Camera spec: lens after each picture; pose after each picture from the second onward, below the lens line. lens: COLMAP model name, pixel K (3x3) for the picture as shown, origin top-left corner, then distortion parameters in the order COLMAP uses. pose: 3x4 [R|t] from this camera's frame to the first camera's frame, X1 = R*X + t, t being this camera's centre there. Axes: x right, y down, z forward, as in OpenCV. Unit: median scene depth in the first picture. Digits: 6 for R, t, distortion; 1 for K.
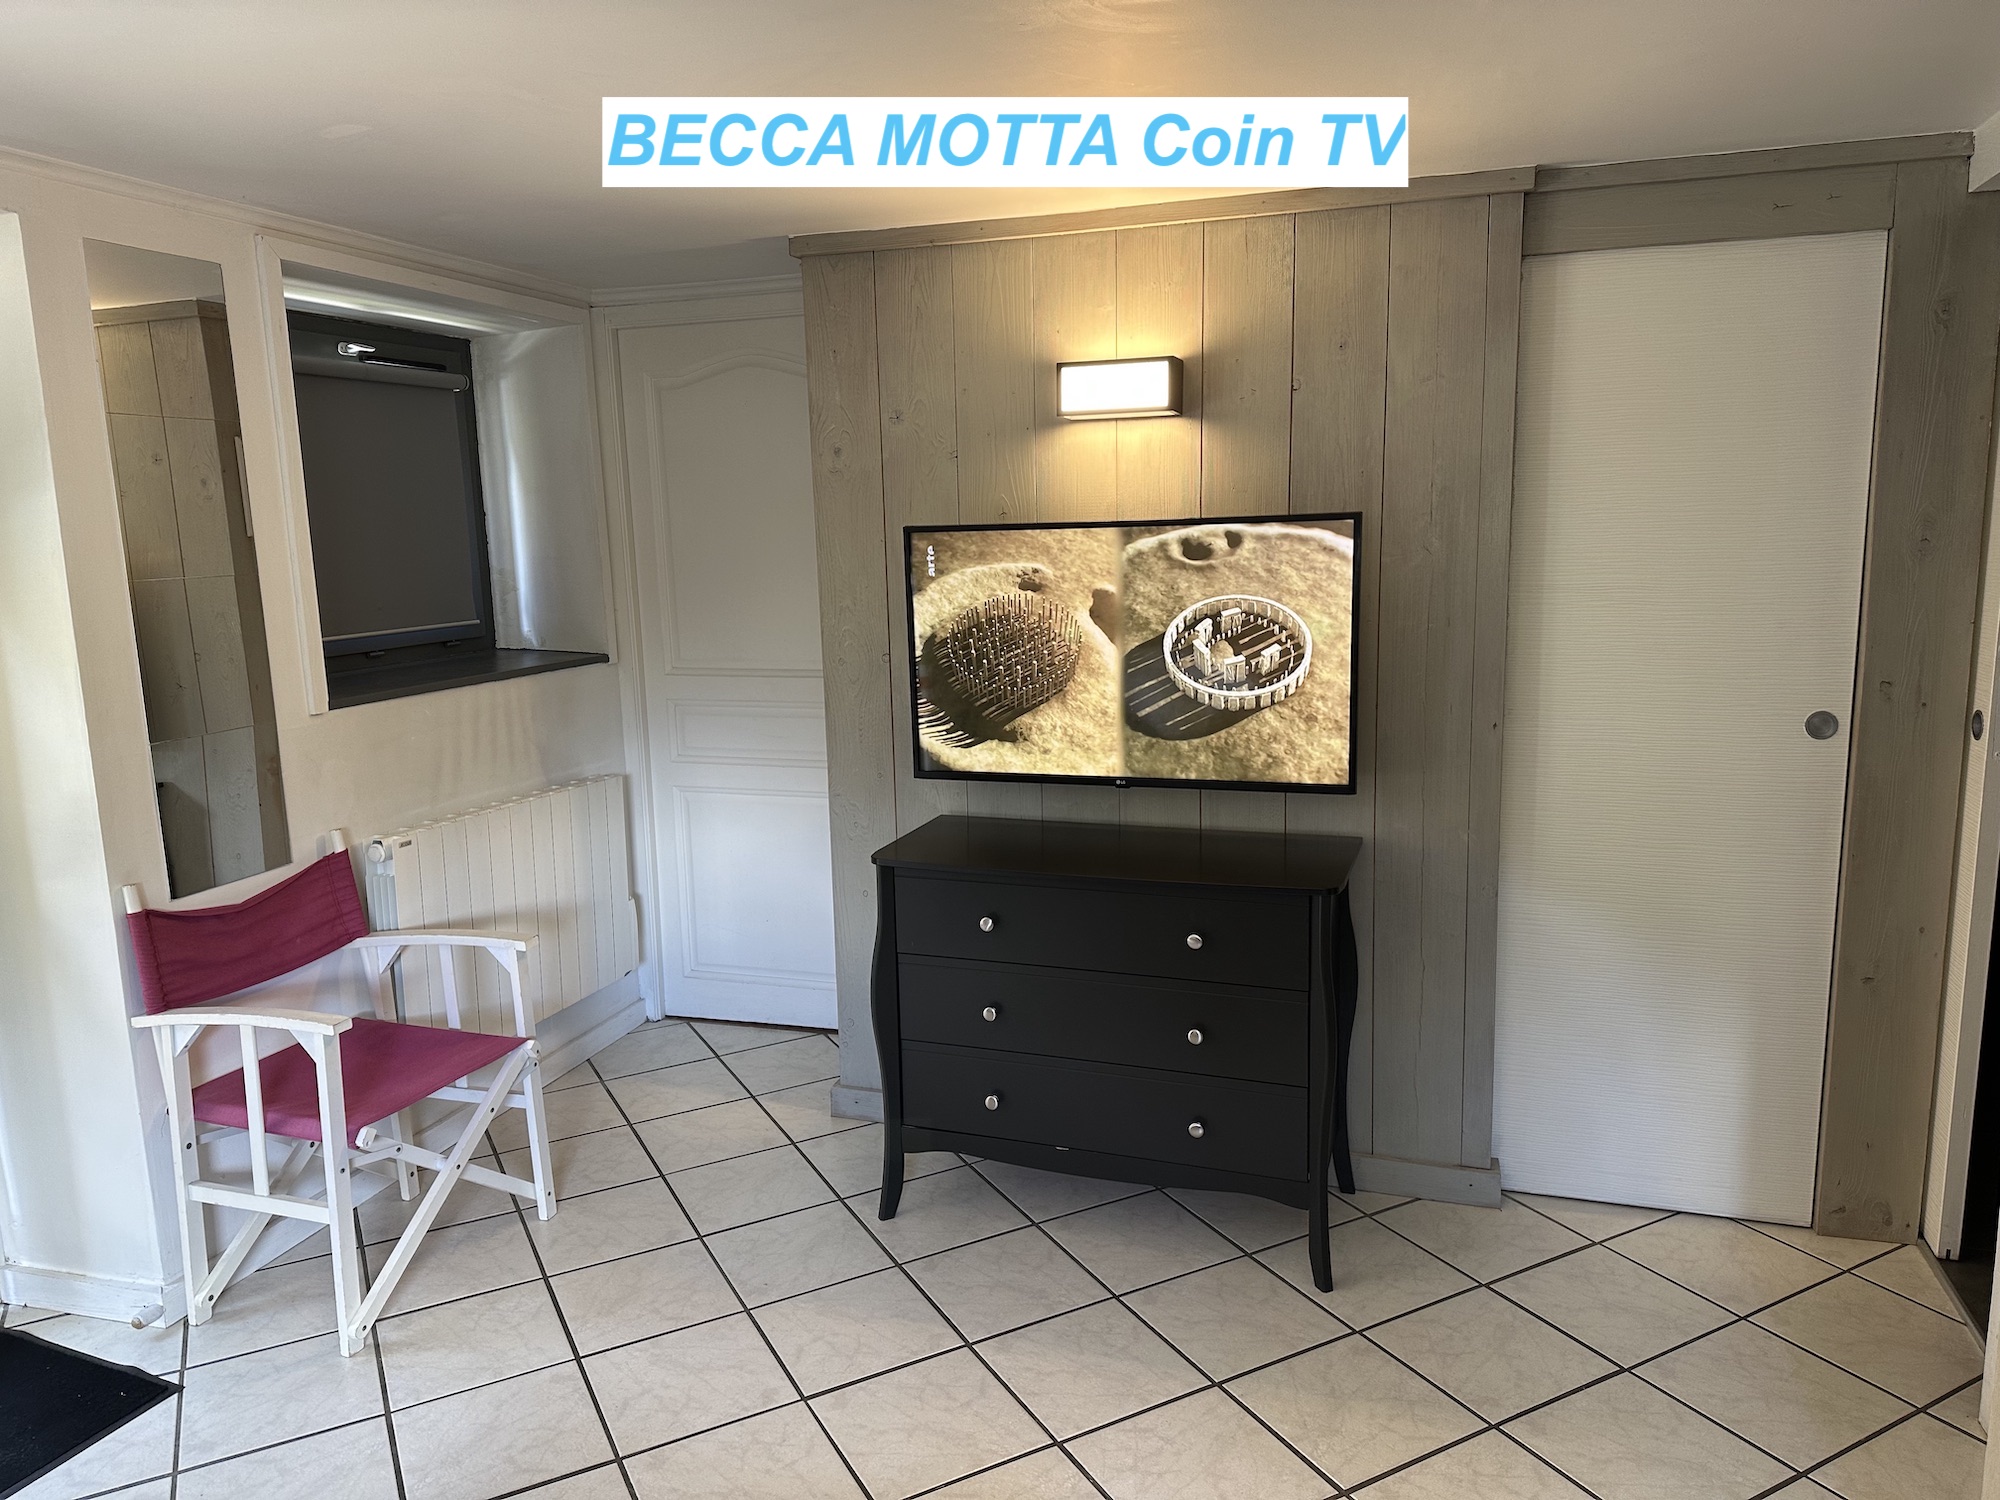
lens RADIAL K [[1405.7, 0, 994.4], [0, 1405.7, 754.5], [0, 0, 1]] dist [0.025538, -0.045535]
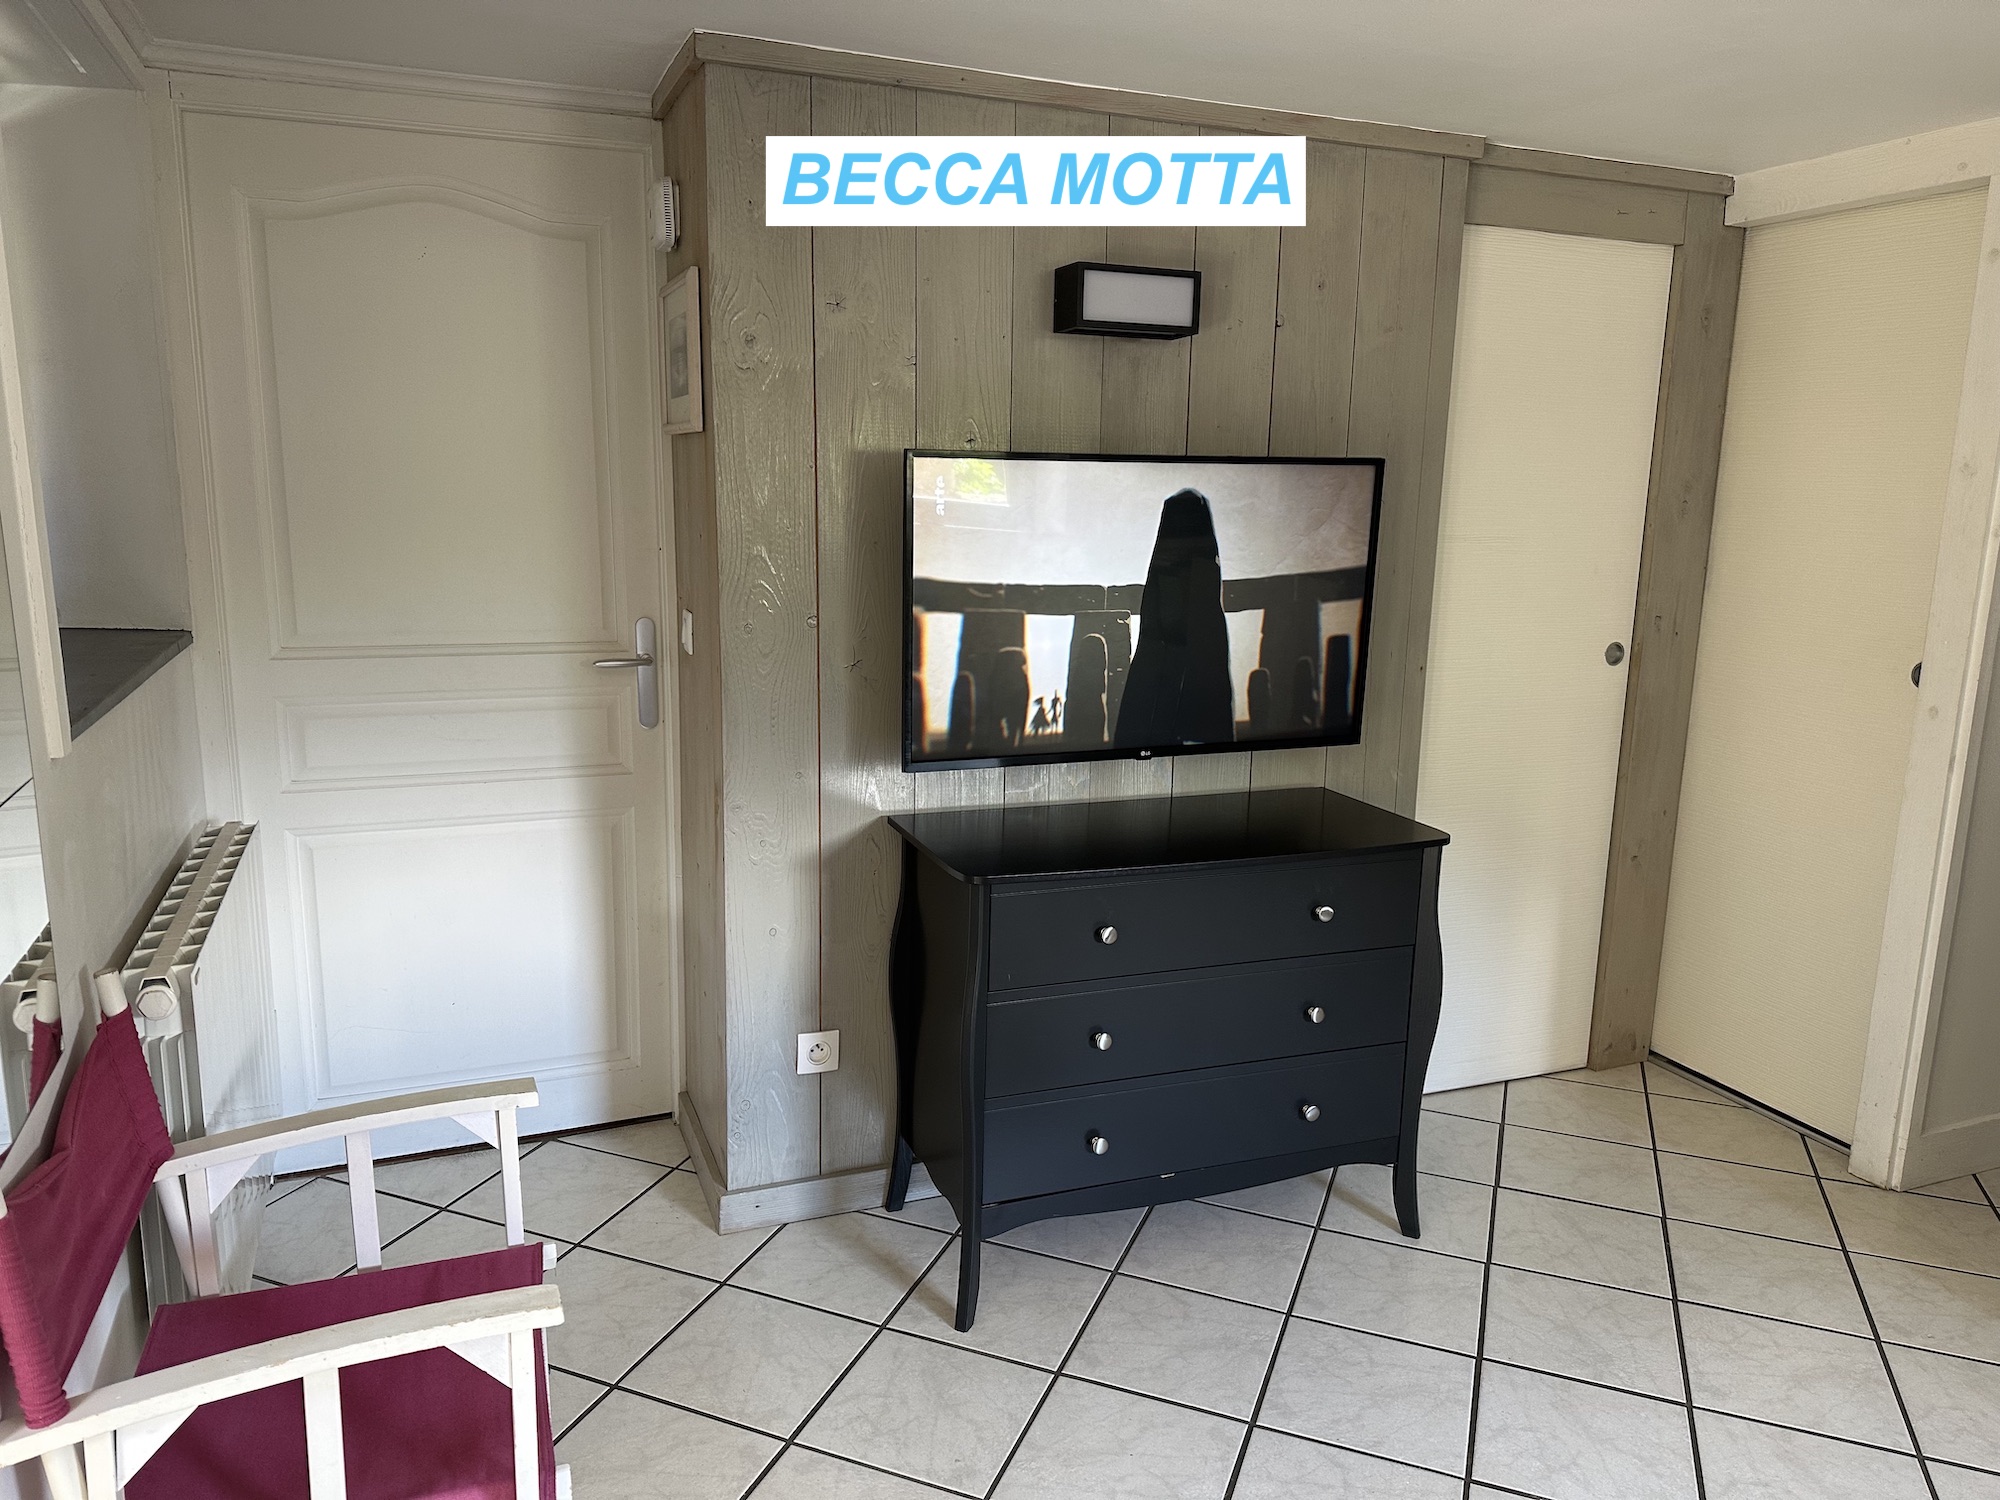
lens RADIAL K [[1405.7, 0, 1003.3], [0, 1405.7, 751.0], [0, 0, 1]] dist [0.025538, -0.045535]
pose [[0.755930, -0.084912, 0.649123, -0.581265], [0.071170, 0.996335, 0.047451, -0.031118], [-0.650773, 0.010329, 0.759202, 0.407267]]
